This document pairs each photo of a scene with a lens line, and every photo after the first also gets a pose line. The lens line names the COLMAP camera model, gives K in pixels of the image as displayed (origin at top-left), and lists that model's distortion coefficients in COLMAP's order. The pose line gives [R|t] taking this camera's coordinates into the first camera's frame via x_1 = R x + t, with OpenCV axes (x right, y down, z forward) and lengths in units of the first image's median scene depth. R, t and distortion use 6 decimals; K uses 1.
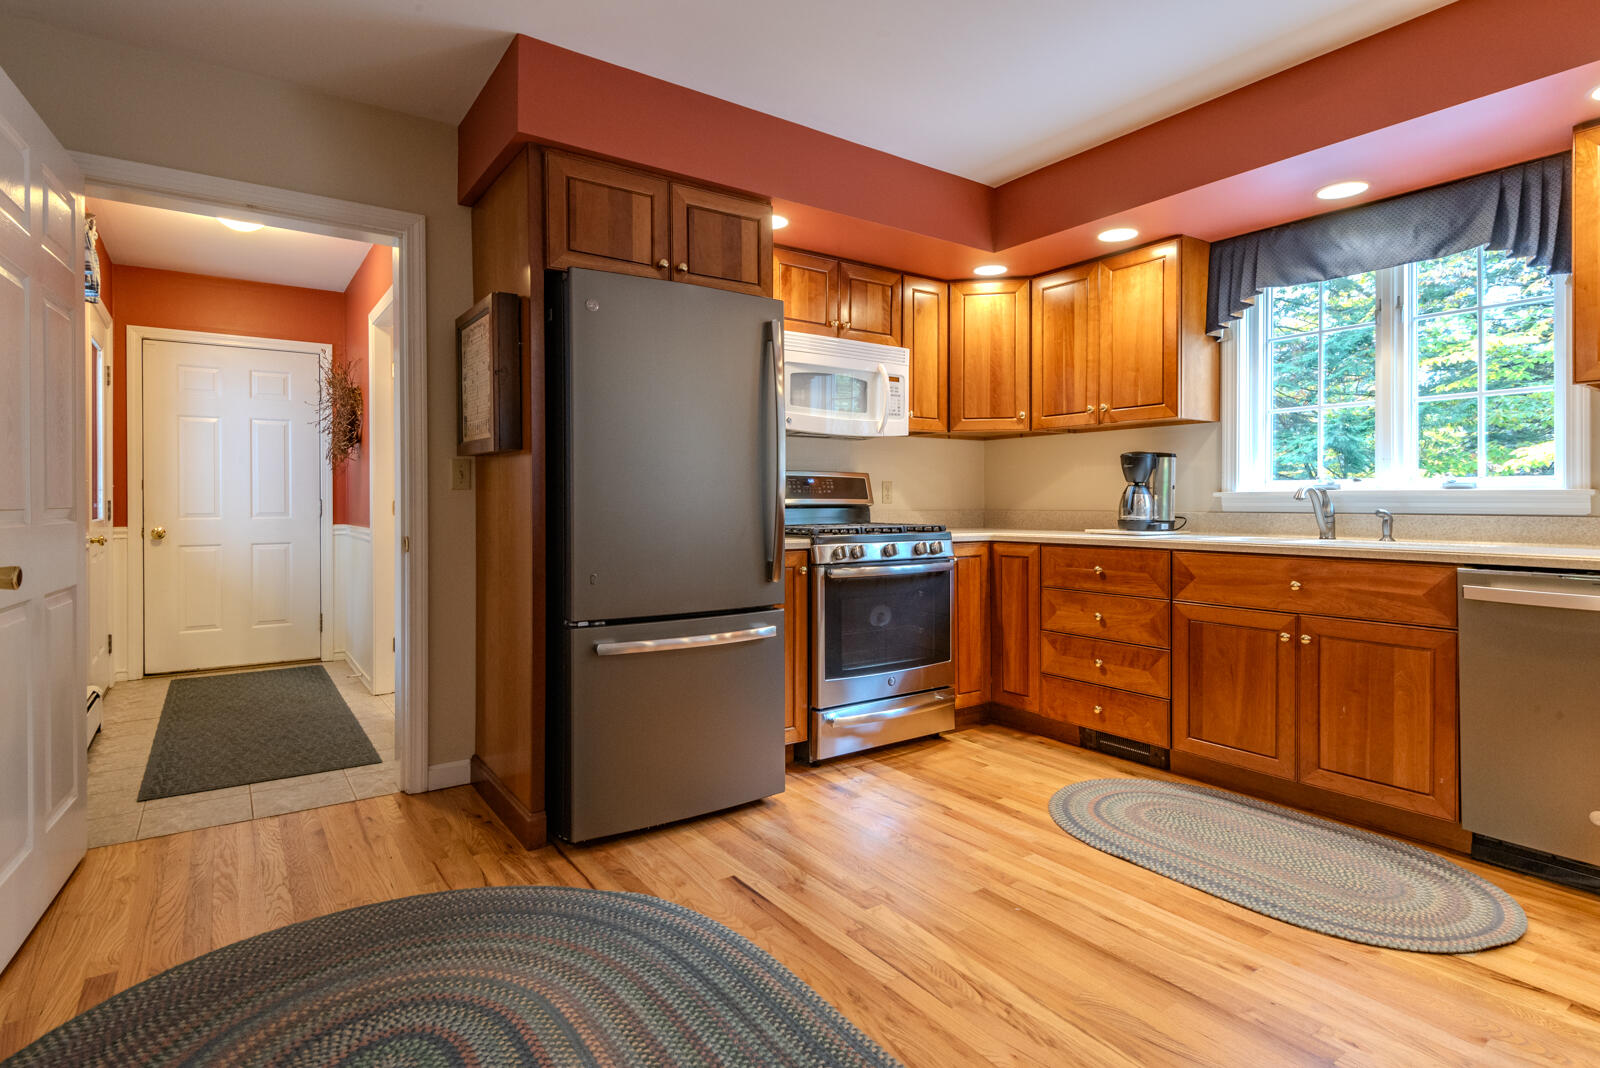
lens RADIAL K [[760.5, 0, 736.0], [0, 760.5, 502.4], [0, 0, 1]] dist [0.018856, -0.011321]
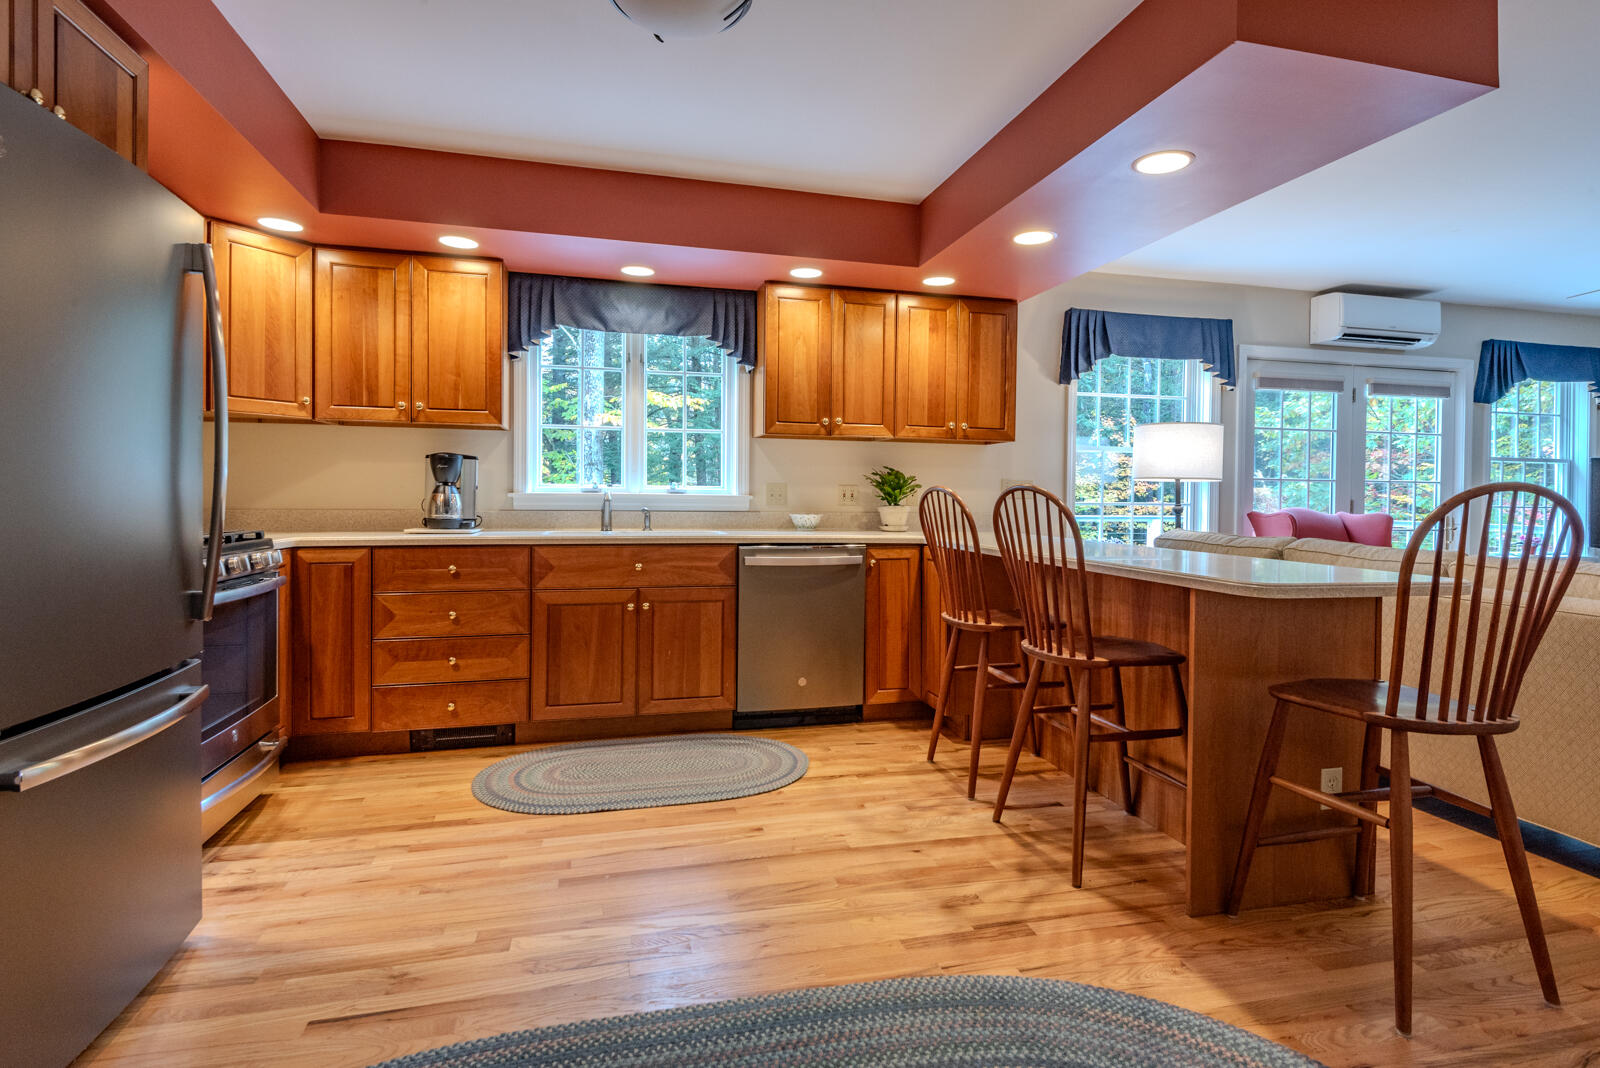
lens RADIAL K [[859.3, 0, 714.5], [0, 859.3, 502.5], [0, 0, 1]] dist [0.024170, -0.032948]
pose [[0.373719, -0.004668, 0.927530, -0.512085], [-0.006198, 0.999952, 0.007530, -0.012259], [-0.927521, -0.008563, 0.373672, 0.280690]]
